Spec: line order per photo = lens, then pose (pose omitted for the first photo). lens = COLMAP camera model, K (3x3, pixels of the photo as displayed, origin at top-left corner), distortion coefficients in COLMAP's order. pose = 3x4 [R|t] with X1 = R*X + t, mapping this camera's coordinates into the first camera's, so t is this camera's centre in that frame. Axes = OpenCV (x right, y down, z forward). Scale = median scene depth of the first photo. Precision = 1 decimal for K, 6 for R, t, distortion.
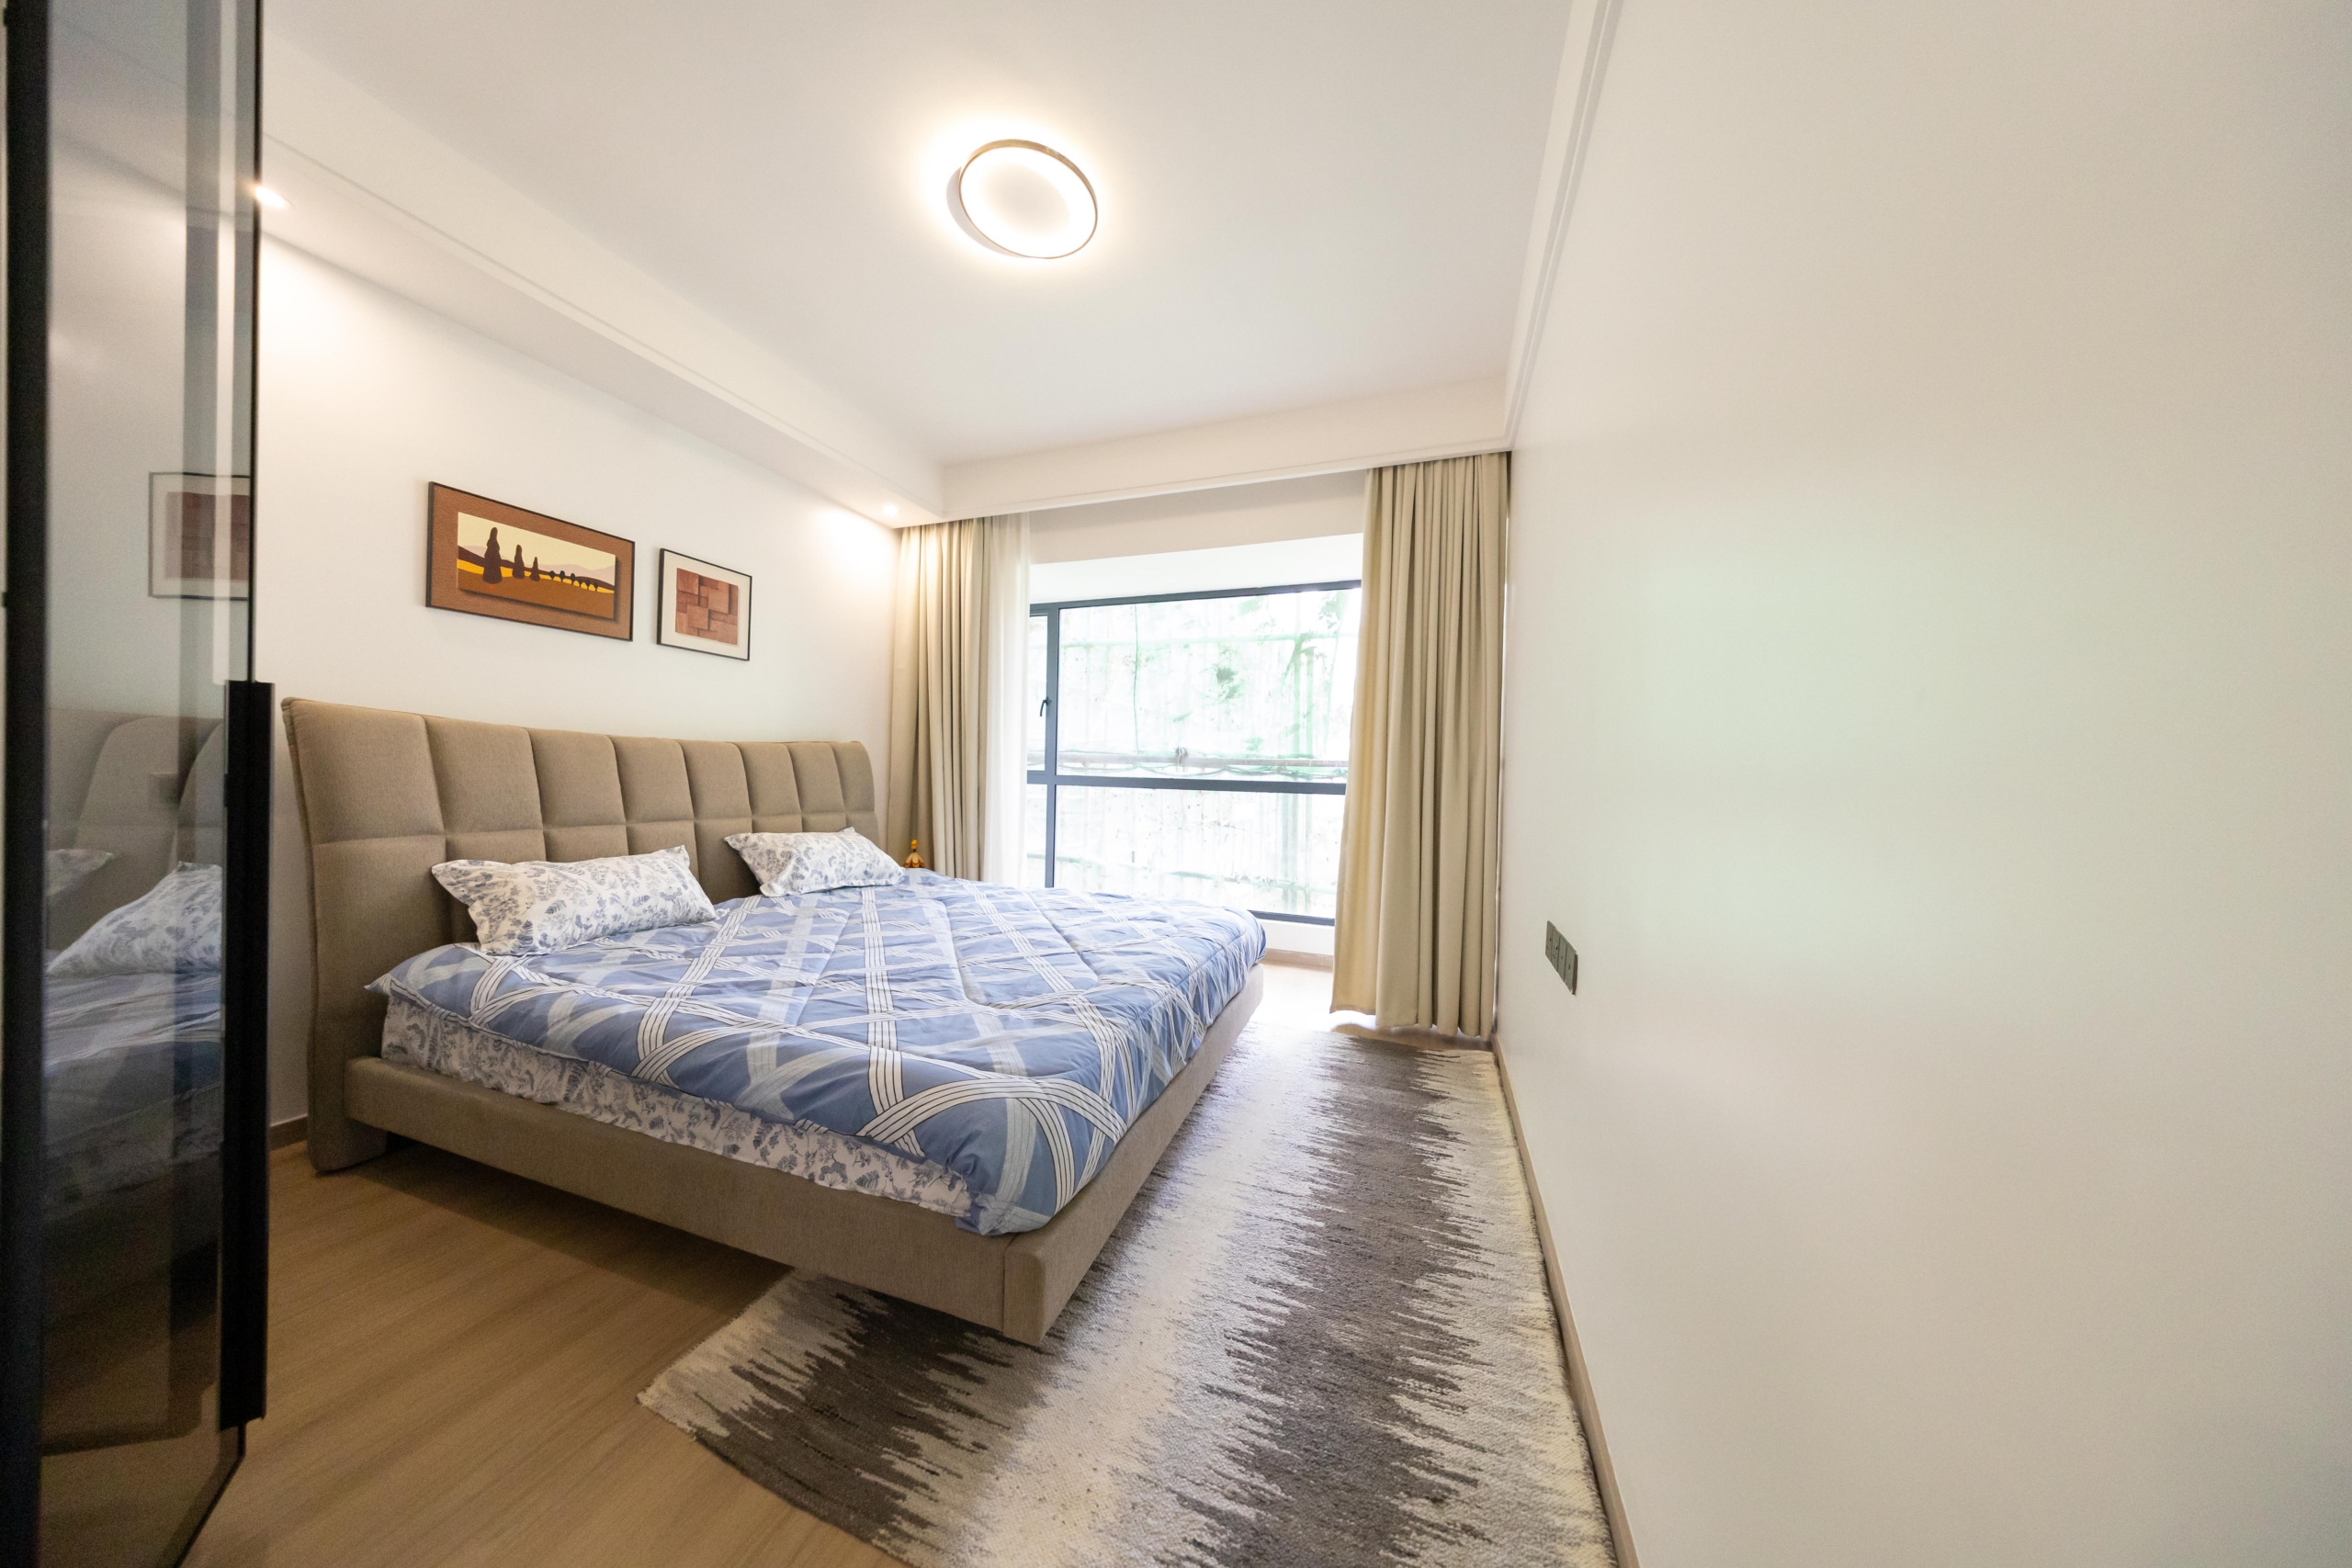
lens RADIAL K [[677.0, 0, 1181.6], [0, 677.0, 782.1], [0, 0, 1]] dist [0.000783, -0.000043]
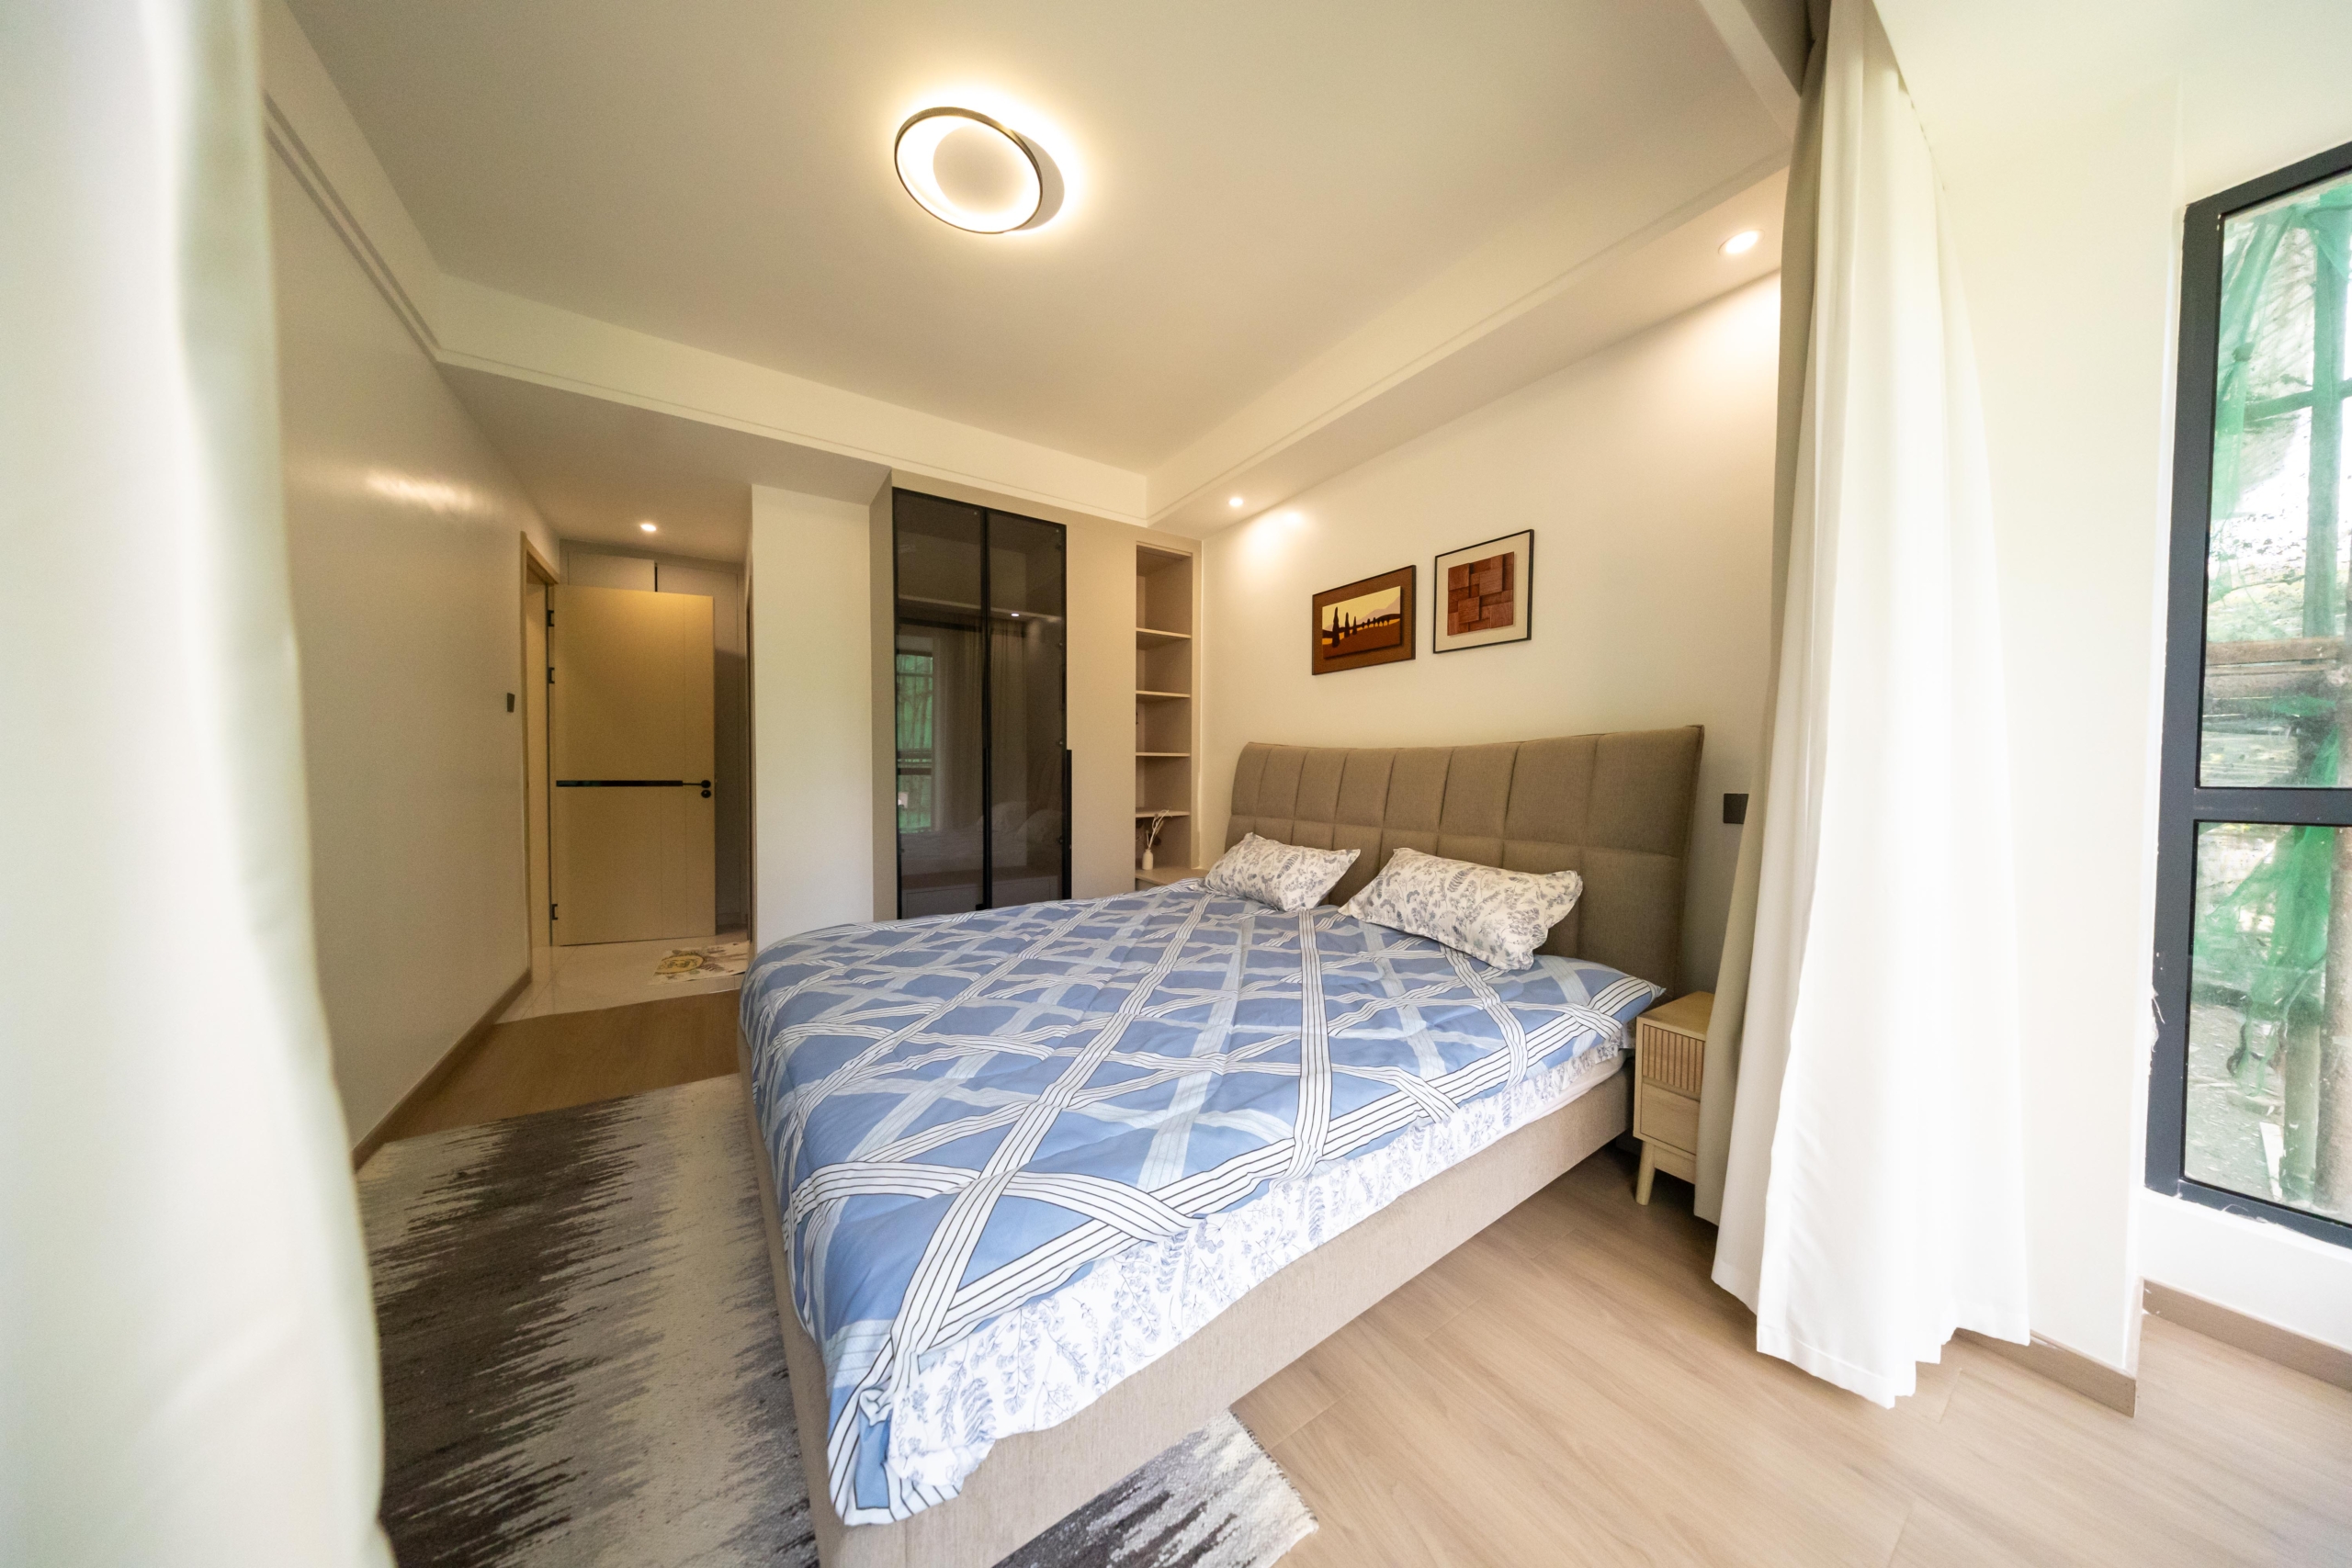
lens RADIAL K [[677.0, 0, 1181.6], [0, 677.0, 782.1], [0, 0, 1]] dist [0.000783, -0.000043]
pose [[-0.586121, -0.008100, -0.810183, 0.278951], [-0.025930, 0.999625, 0.008765, -0.012424], [0.809808, 0.026146, -0.586112, 1.376941]]
